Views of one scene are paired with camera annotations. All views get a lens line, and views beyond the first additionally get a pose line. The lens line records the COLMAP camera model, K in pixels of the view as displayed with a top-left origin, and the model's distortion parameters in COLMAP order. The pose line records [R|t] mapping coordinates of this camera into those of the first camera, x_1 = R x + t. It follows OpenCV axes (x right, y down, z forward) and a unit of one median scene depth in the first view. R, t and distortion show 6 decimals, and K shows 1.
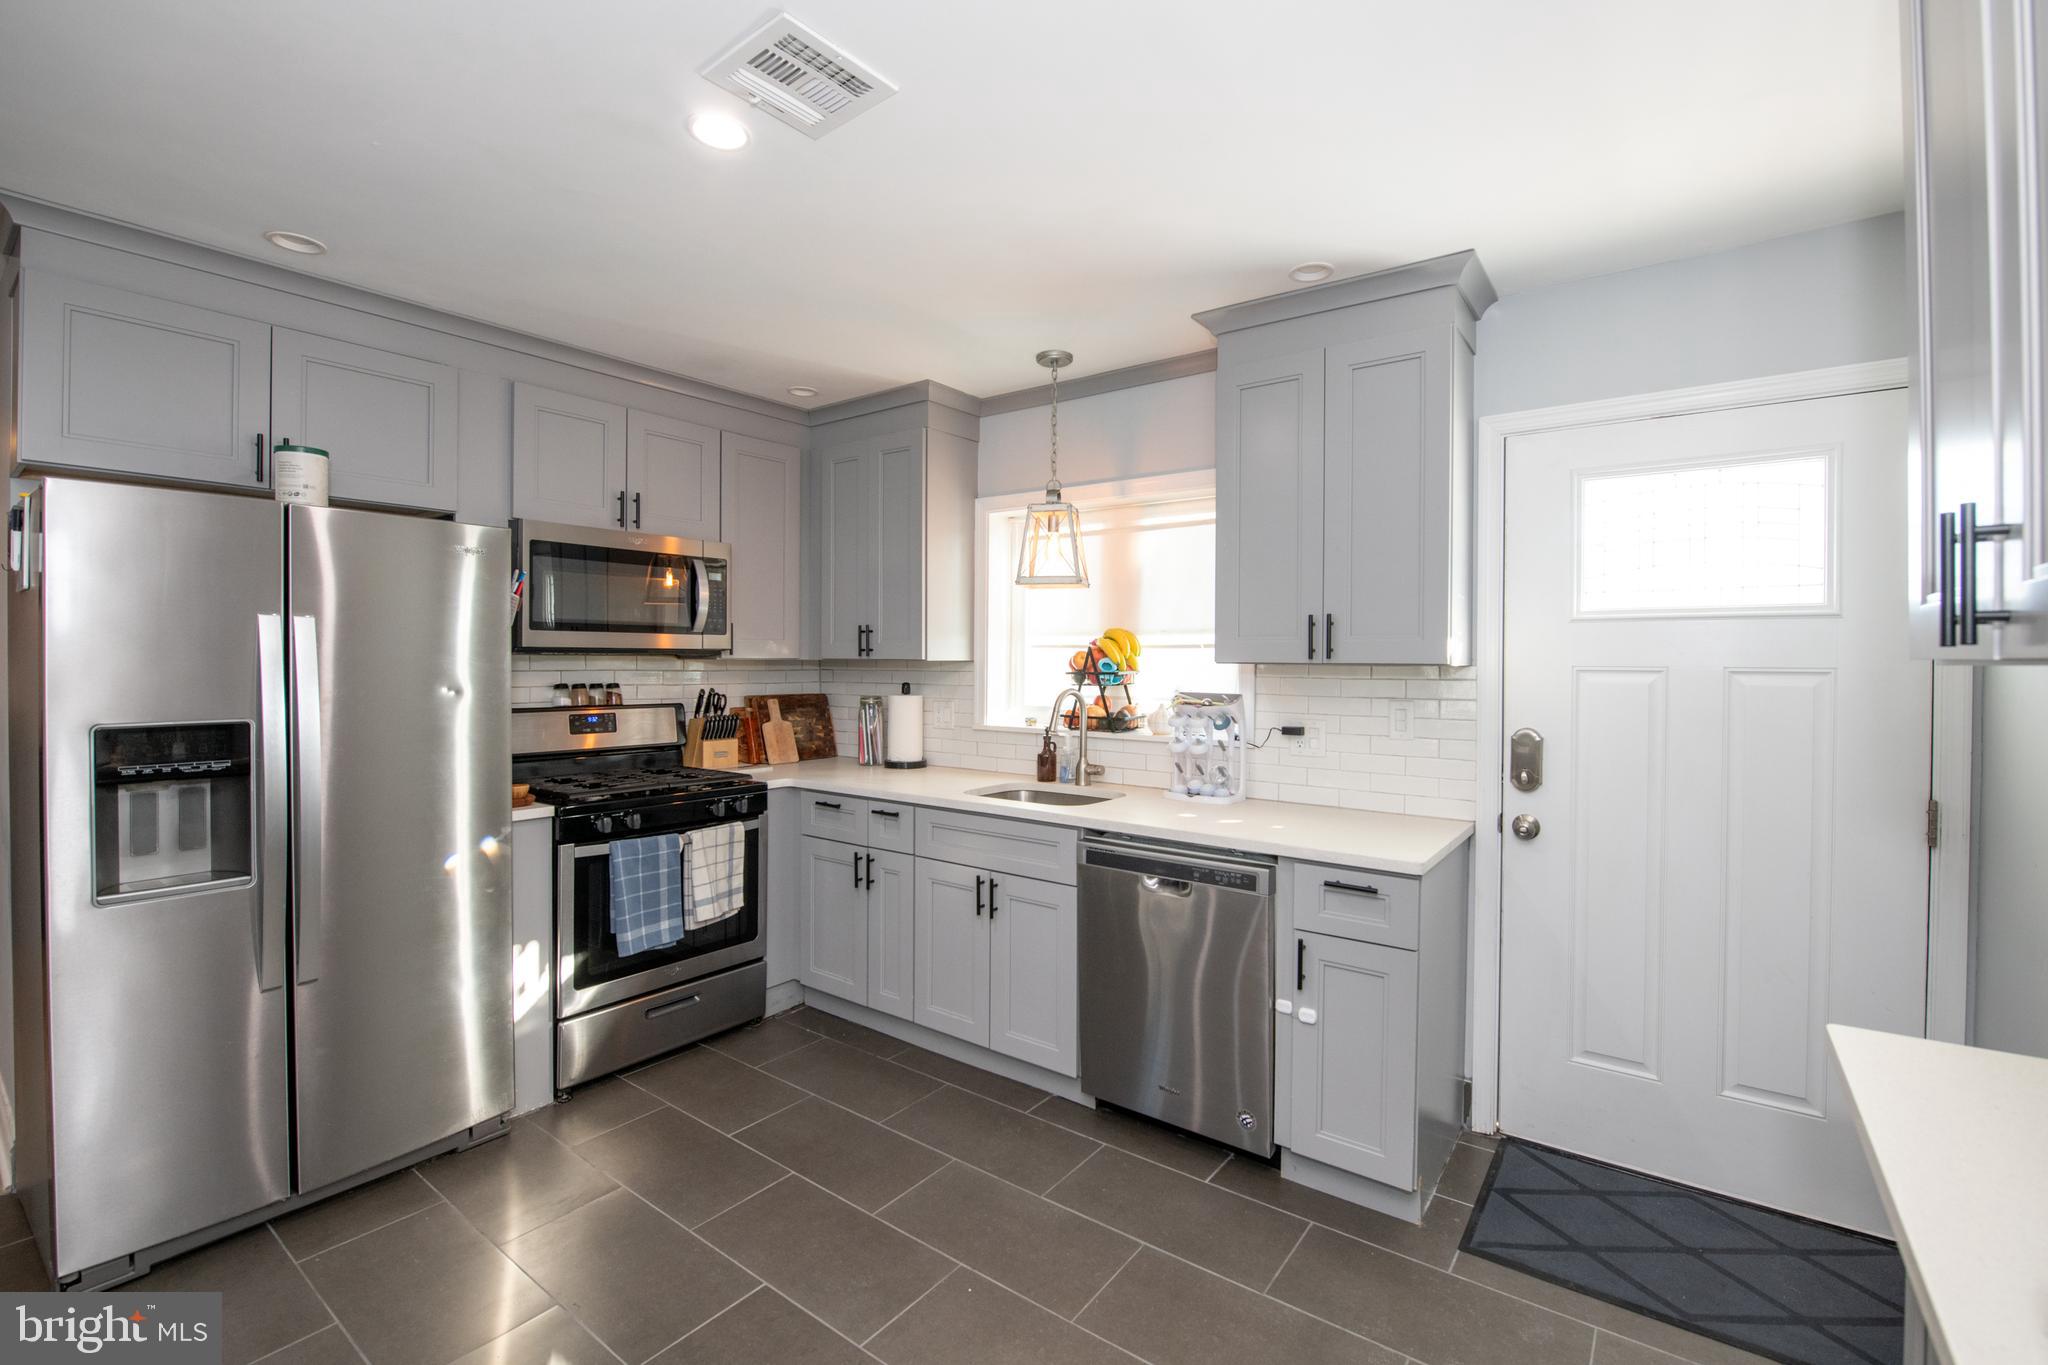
lens RADIAL K [[874.3, 0, 1061.5], [0, 874.3, 656.7], [0, 0, 1]] dist [-0.015589, -0.001203]
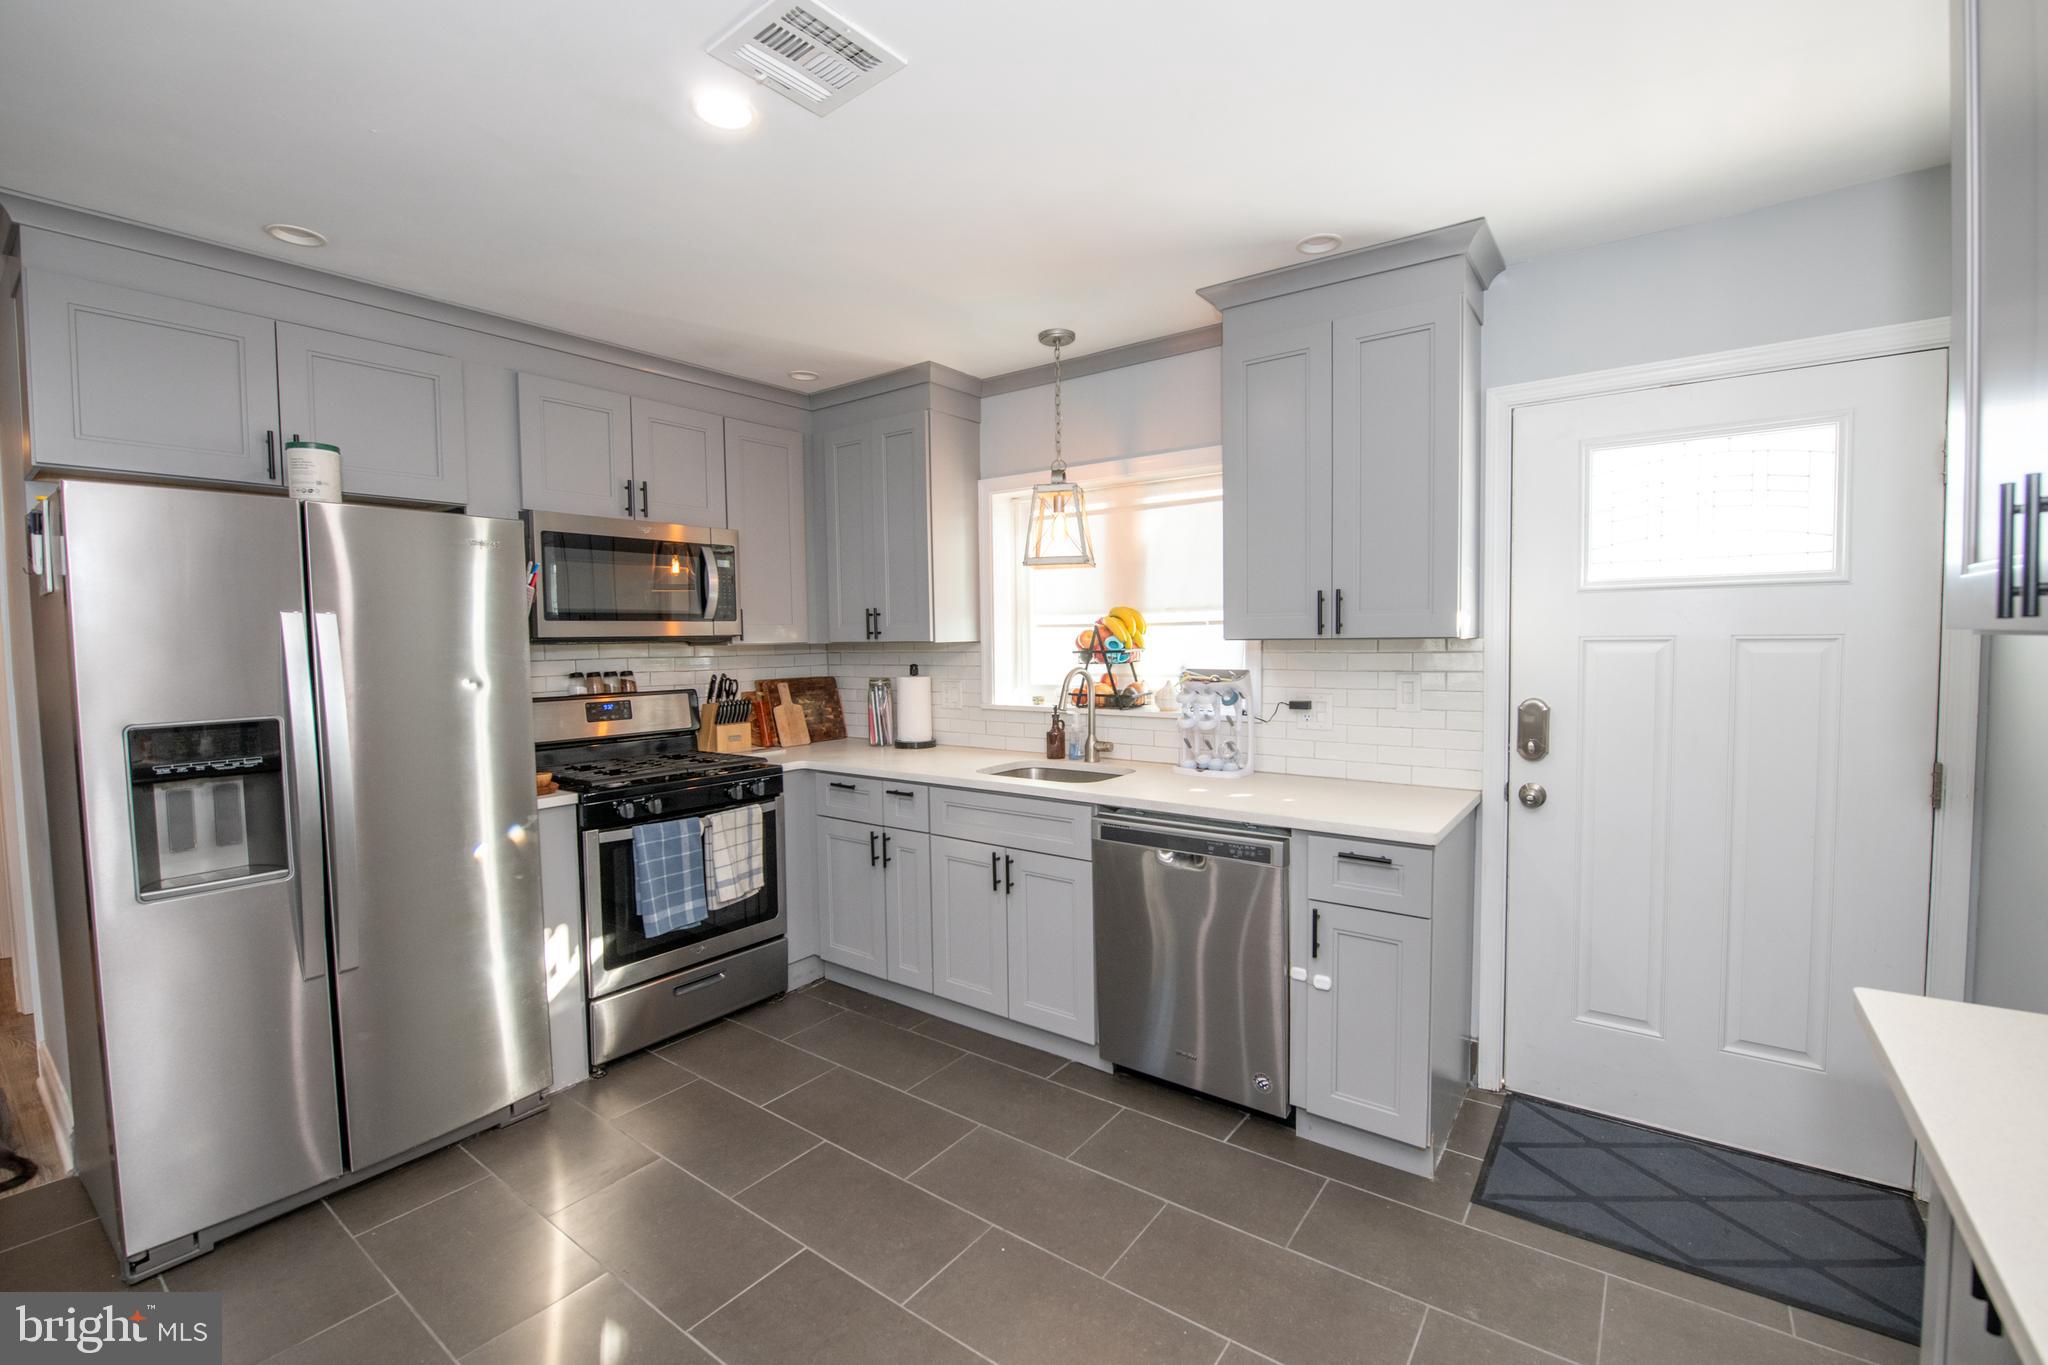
lens RADIAL K [[858.8, 0, 1055.3], [0, 858.8, 671.4], [0, 0, 1]] dist [-0.015116, -0.001799]
pose [[0.999804, -0.019761, -0.001533, -0.020623], [0.019810, 0.998831, 0.044104, -0.004324], [0.000659, -0.044126, 0.999026, 0.006550]]
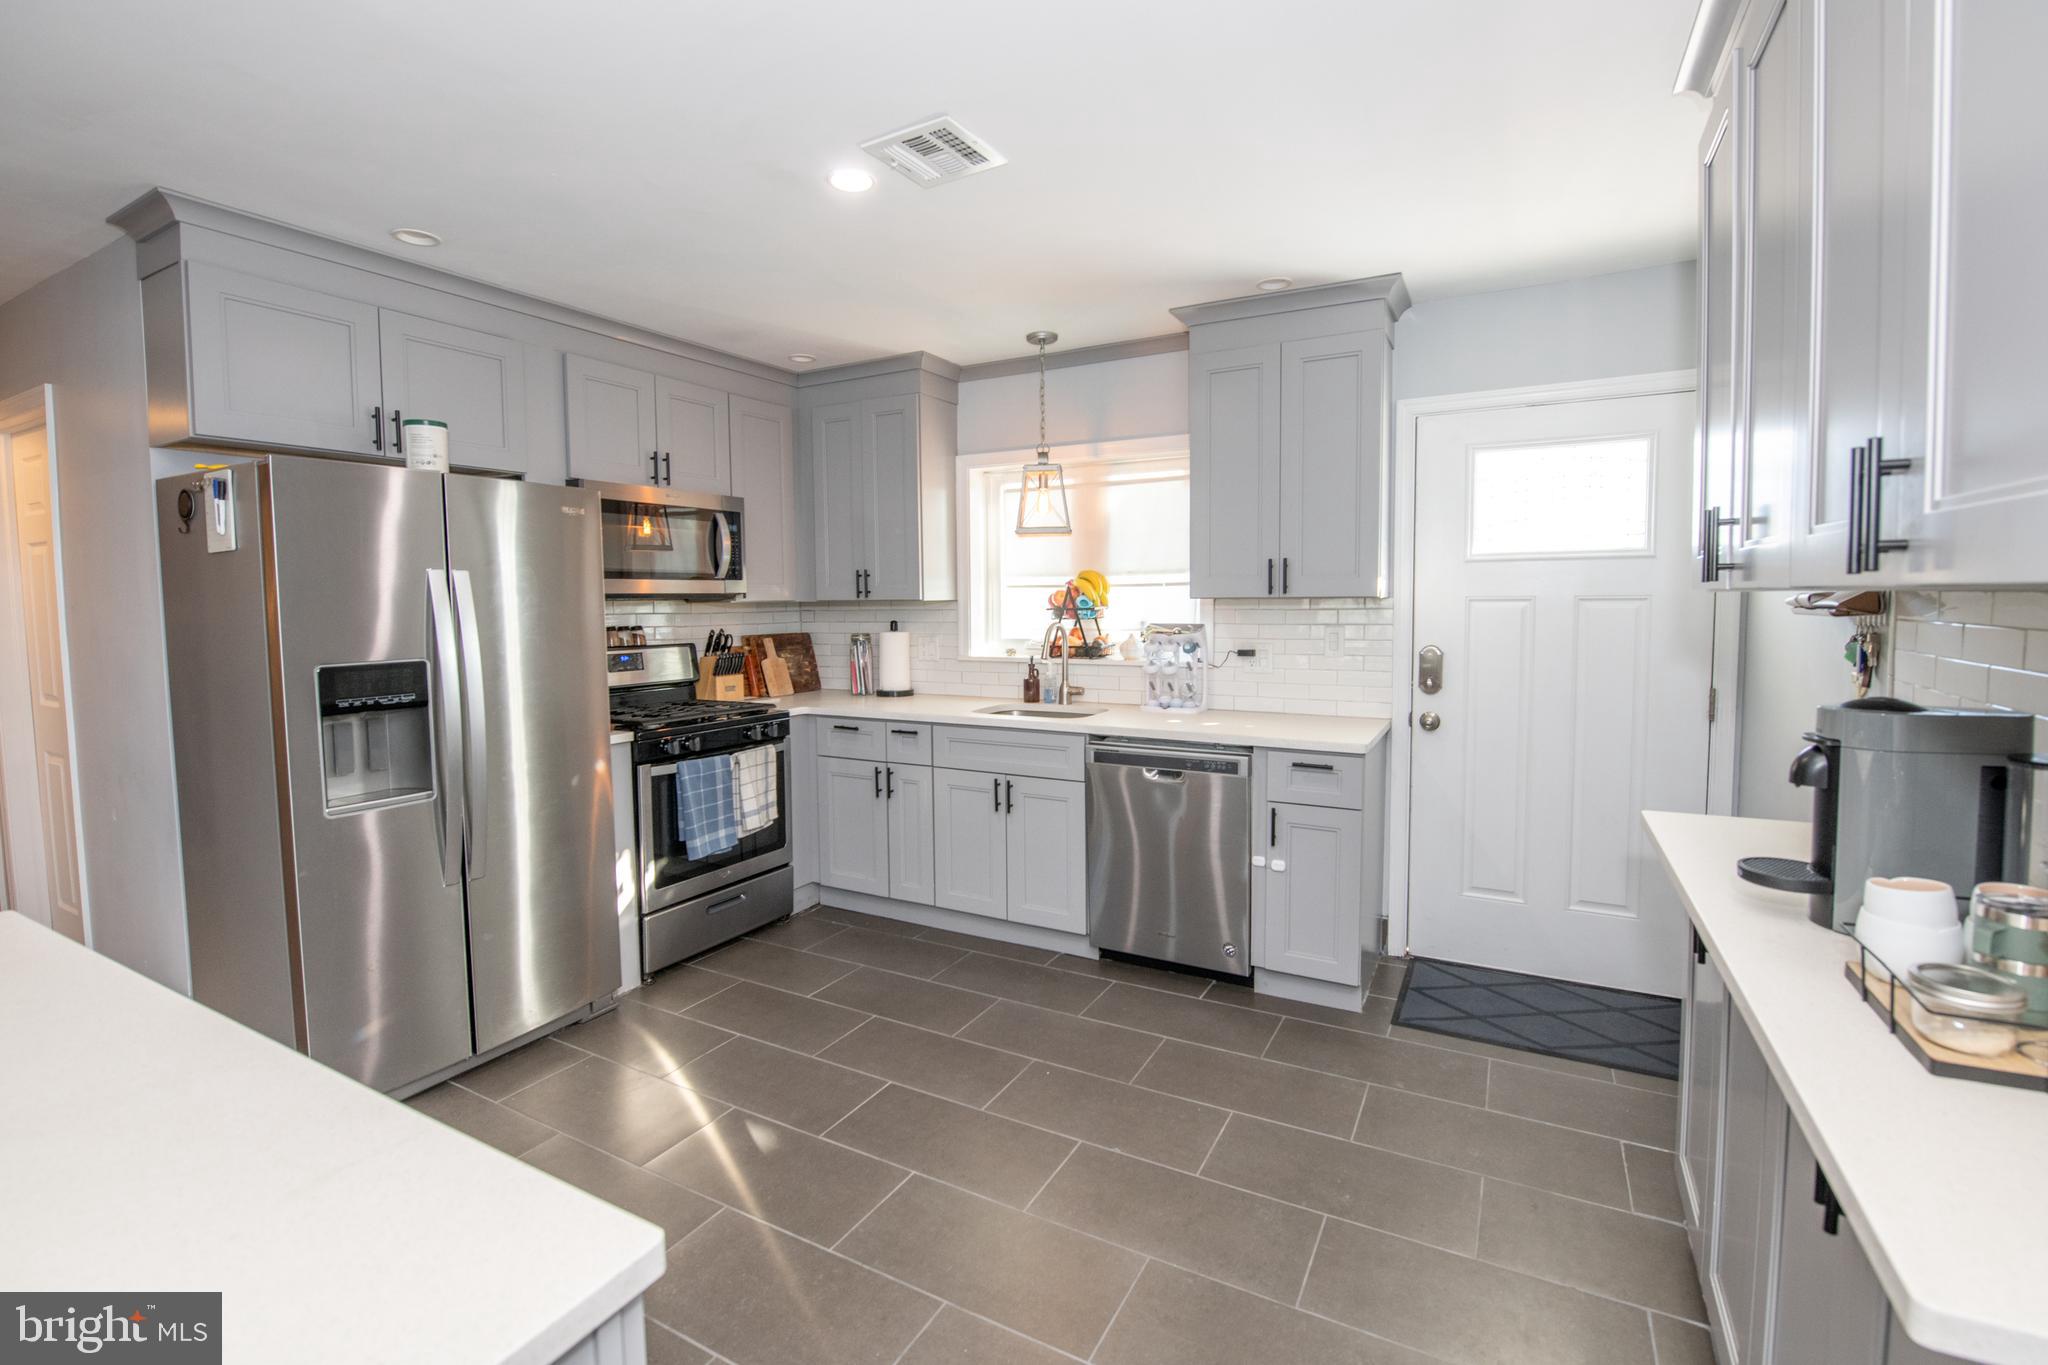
lens RADIAL K [[858.8, 0, 1055.6], [0, 858.8, 642.7], [0, 0, 1]] dist [-0.015116, -0.001799]
pose [[0.992546, -0.021821, 0.119899, -0.175660], [0.015154, 0.998302, 0.056244, -0.001461], [-0.120923, -0.054007, 0.991192, -0.197569]]
